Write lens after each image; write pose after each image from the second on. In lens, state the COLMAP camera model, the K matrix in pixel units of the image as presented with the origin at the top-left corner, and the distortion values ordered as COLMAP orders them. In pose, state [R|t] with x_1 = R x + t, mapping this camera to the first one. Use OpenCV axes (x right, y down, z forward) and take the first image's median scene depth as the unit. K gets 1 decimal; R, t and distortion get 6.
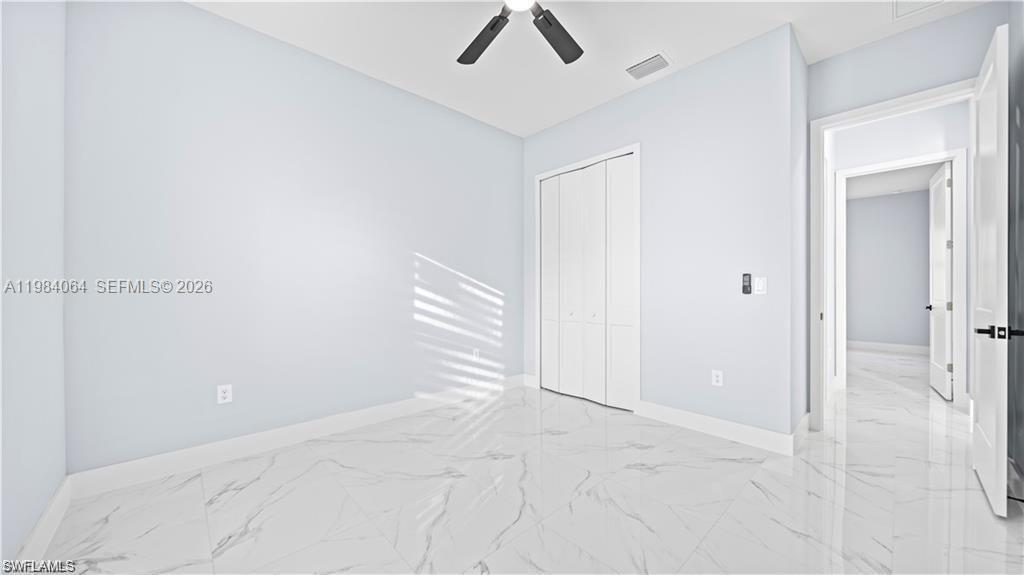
lens RADIAL K [[365.2, 0, 512.0], [0, 365.2, 289.7], [0, 0, 1]] dist [0.000039, 0.000116]
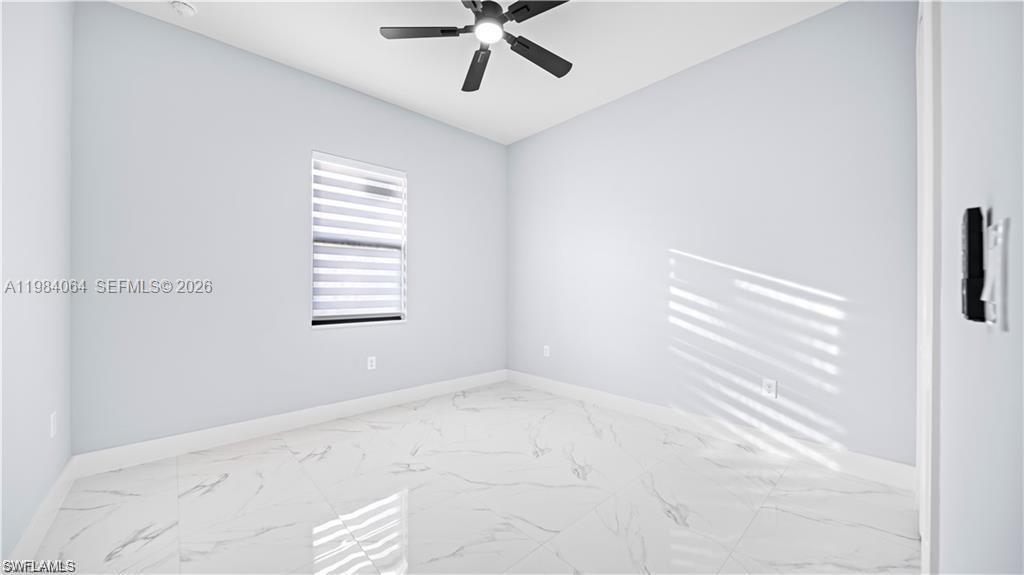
lens RADIAL K [[365.2, 0, 512.0], [0, 365.2, 289.7], [0, 0, 1]] dist [0.000039, 0.000116]
pose [[-0.009329, 0.004332, -0.999947, 0.613900], [-0.000288, 0.999991, 0.004335, -0.004176], [0.999956, 0.000328, -0.009328, 0.580416]]
